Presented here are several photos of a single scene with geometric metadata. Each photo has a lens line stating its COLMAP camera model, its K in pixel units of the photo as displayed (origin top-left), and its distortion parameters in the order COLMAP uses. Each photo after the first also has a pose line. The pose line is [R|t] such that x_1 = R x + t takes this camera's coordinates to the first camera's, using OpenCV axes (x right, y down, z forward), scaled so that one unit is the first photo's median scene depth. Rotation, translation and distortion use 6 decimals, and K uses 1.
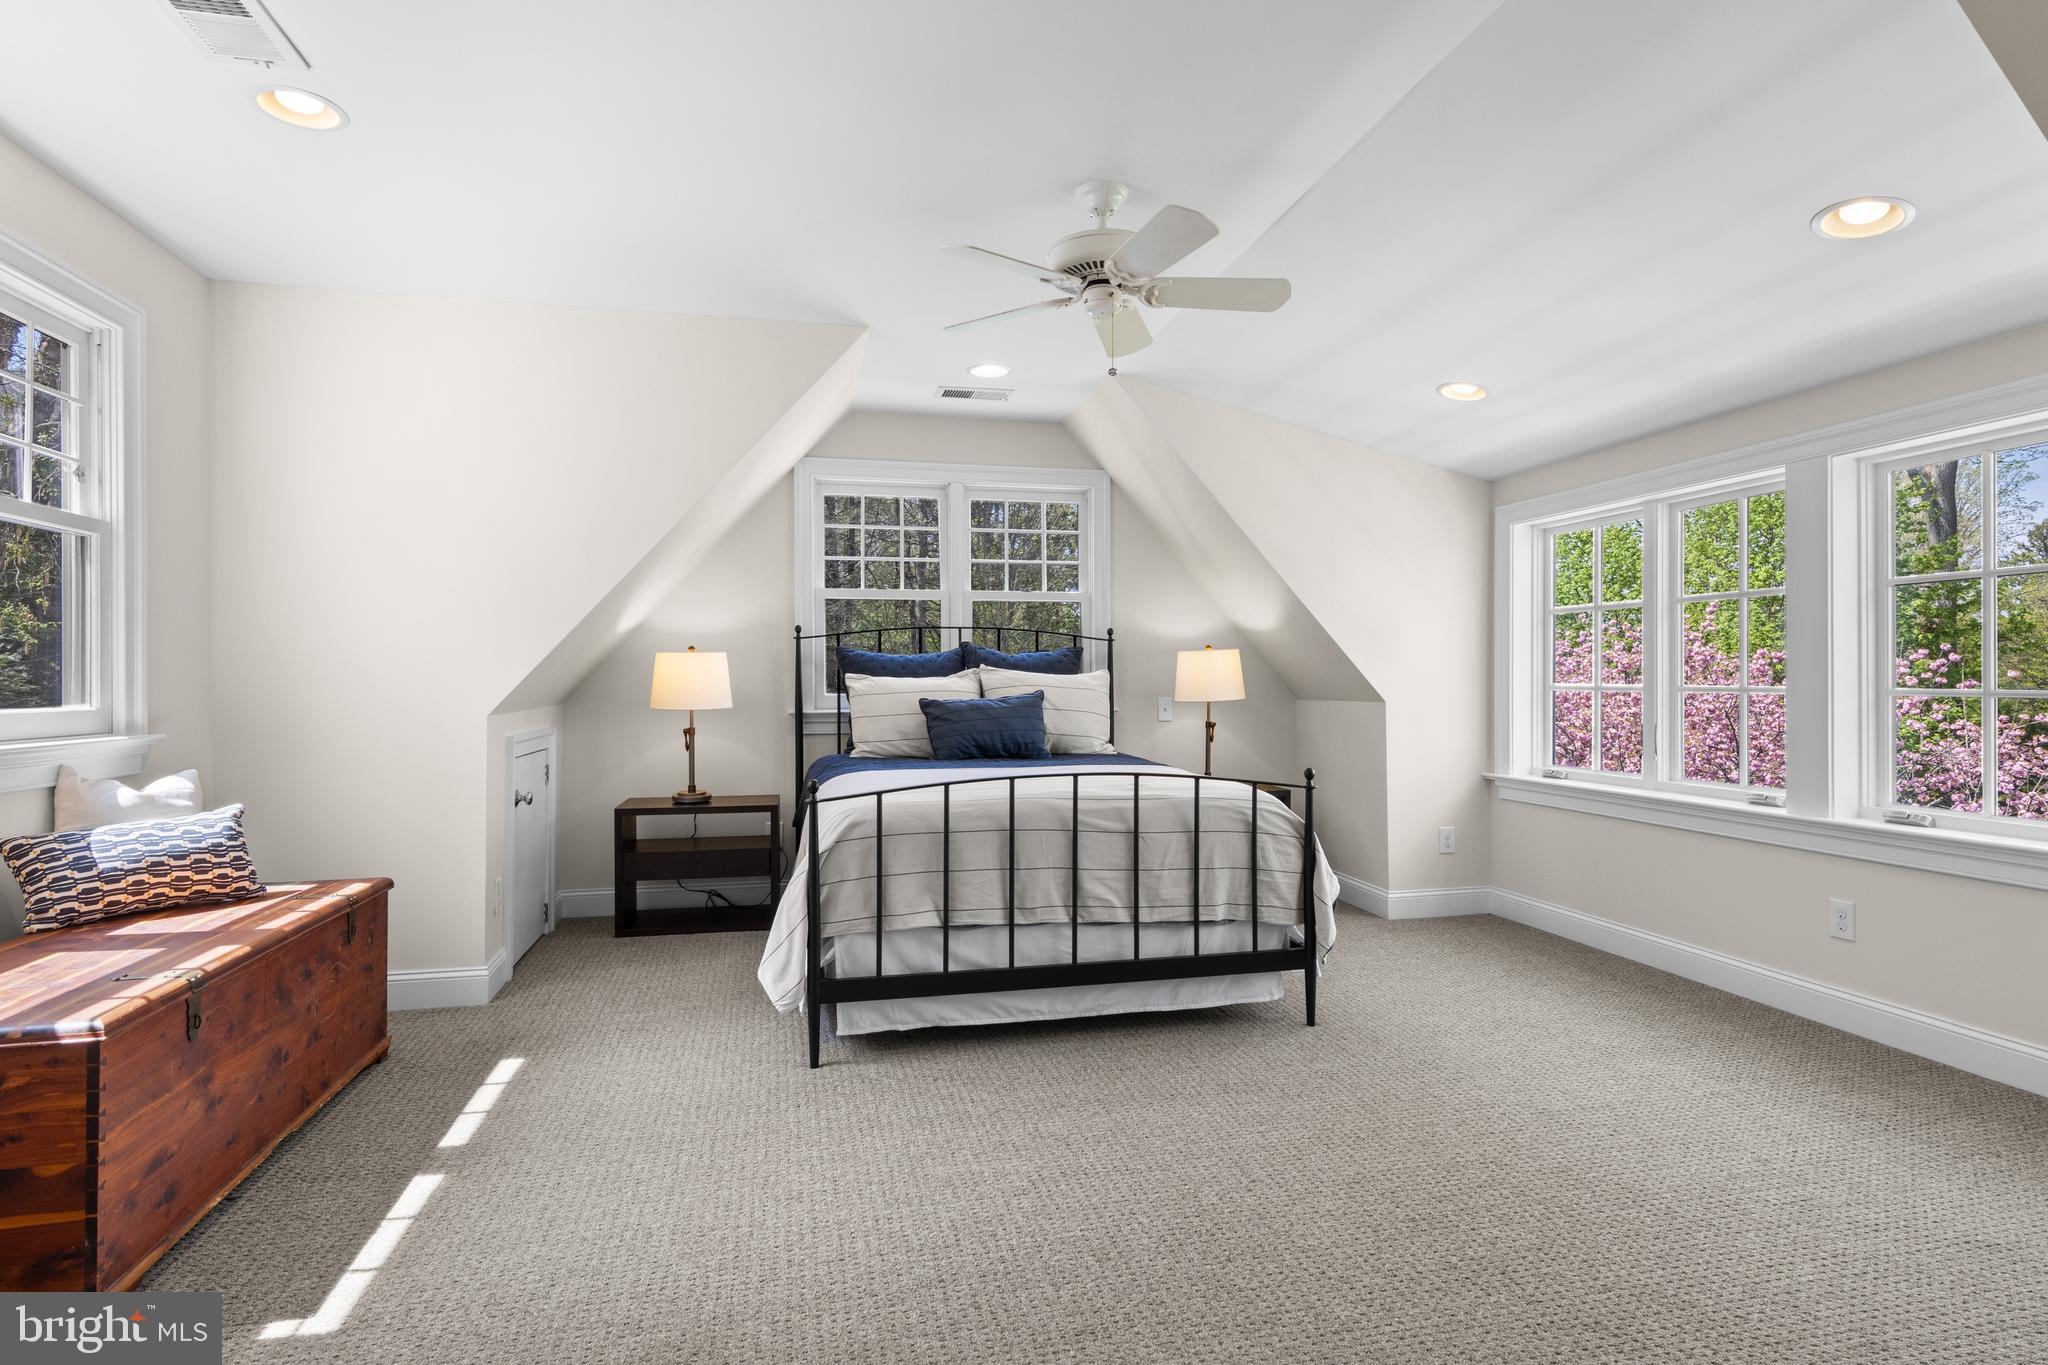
lens RADIAL K [[1057.0, 0, 1015.6], [0, 1057.0, 679.9], [0, 0, 1]] dist [0.009430, -0.002589]
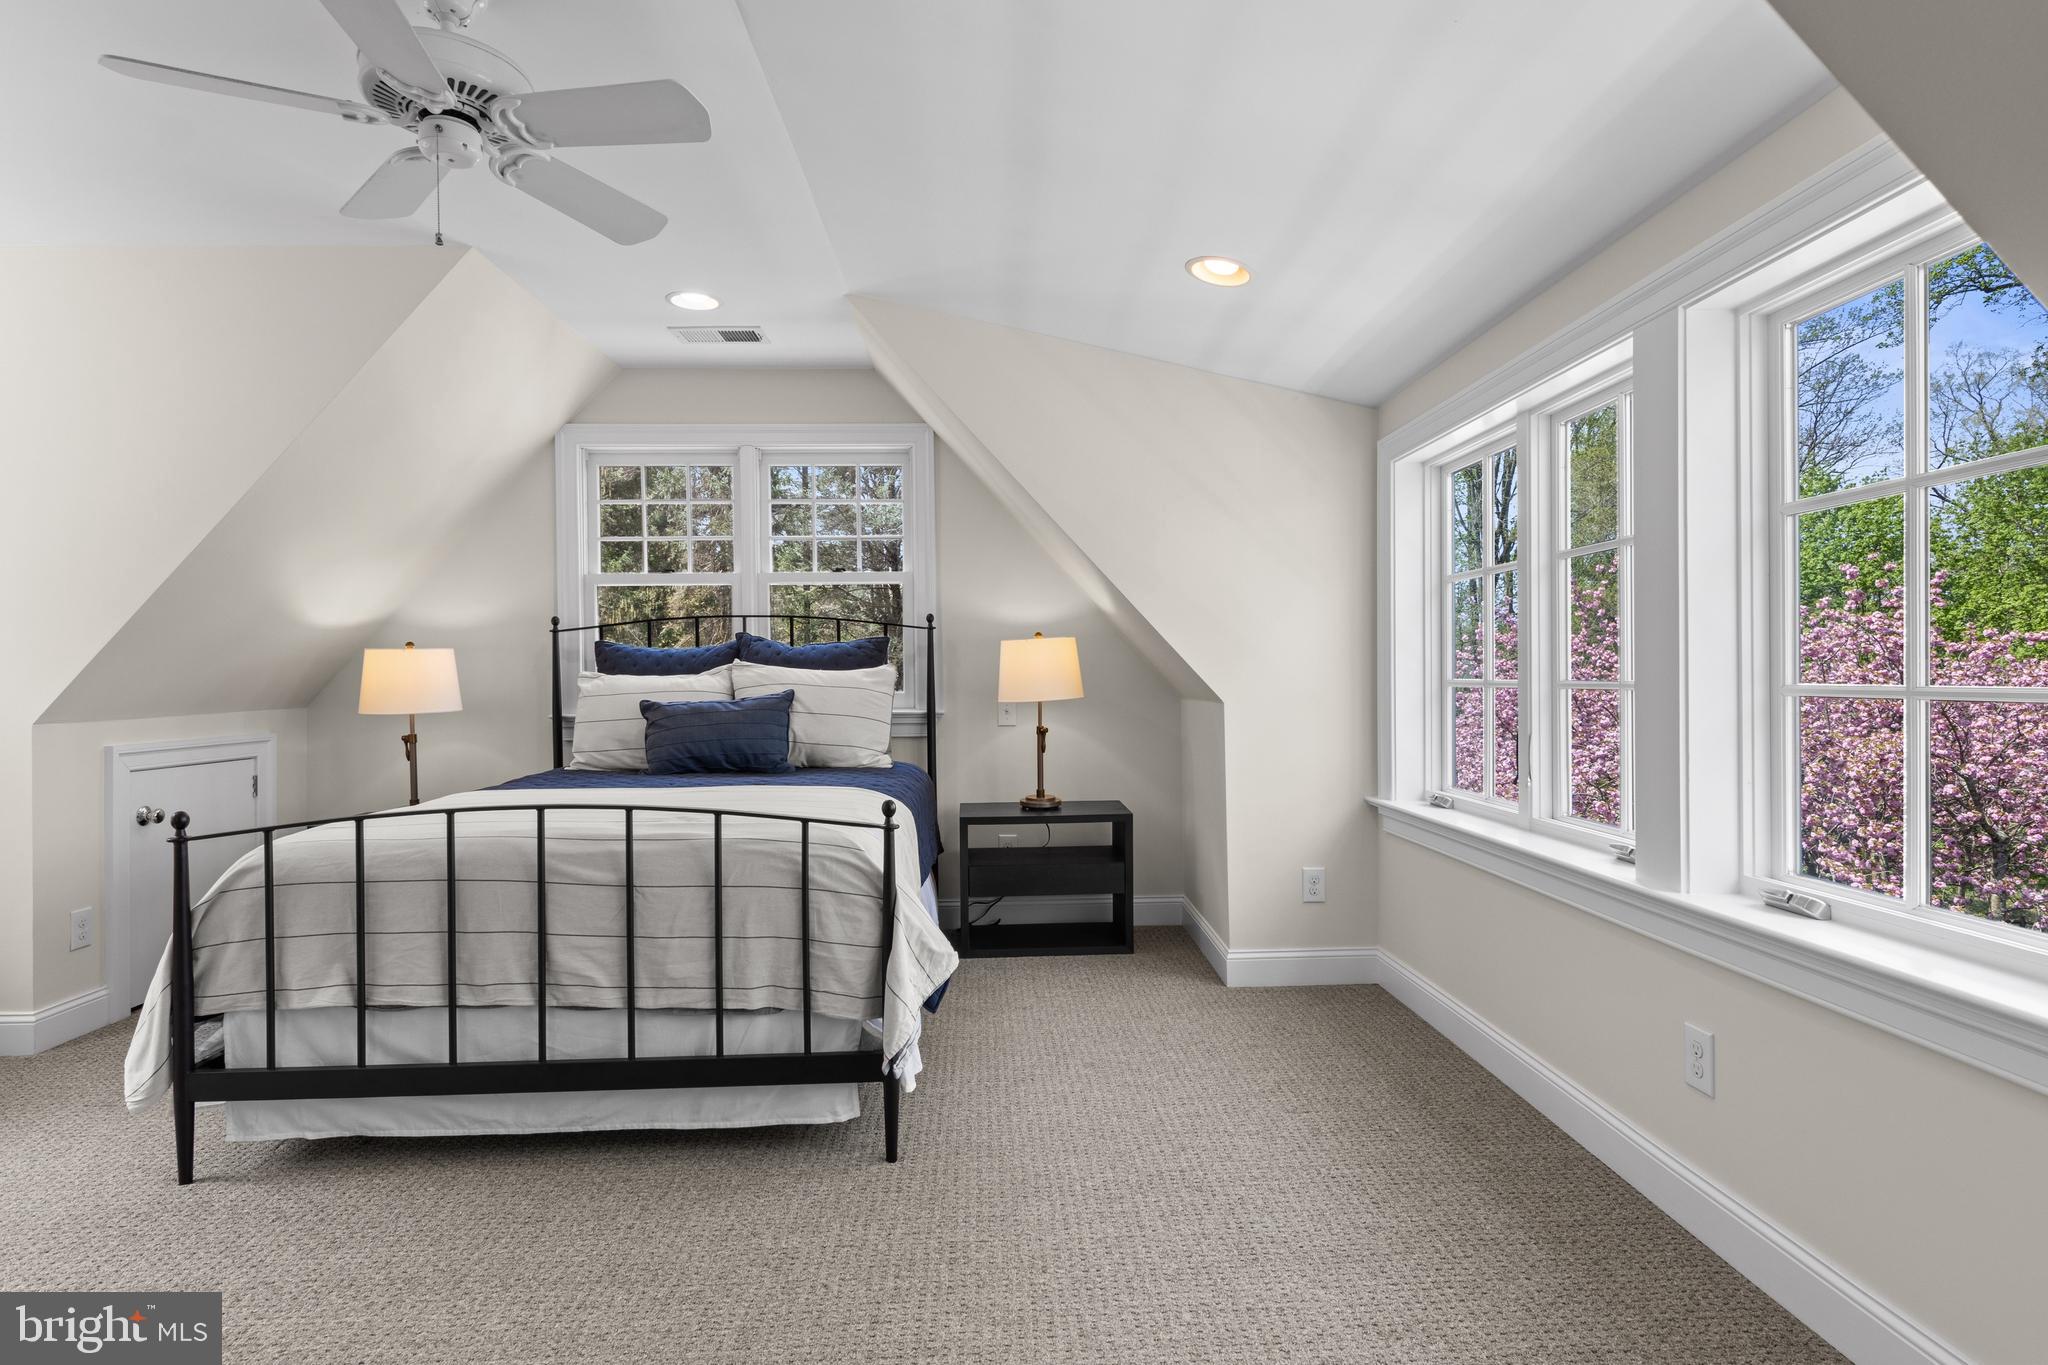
lens RADIAL K [[1057.0, 0, 1027.6], [0, 1057.0, 684.3], [0, 0, 1]] dist [0.009430, -0.002589]
pose [[0.982103, -0.006126, -0.188246, 0.509983], [0.007846, 0.999934, 0.008394, 0.000088], [0.188182, -0.009721, 0.982086, 0.321997]]
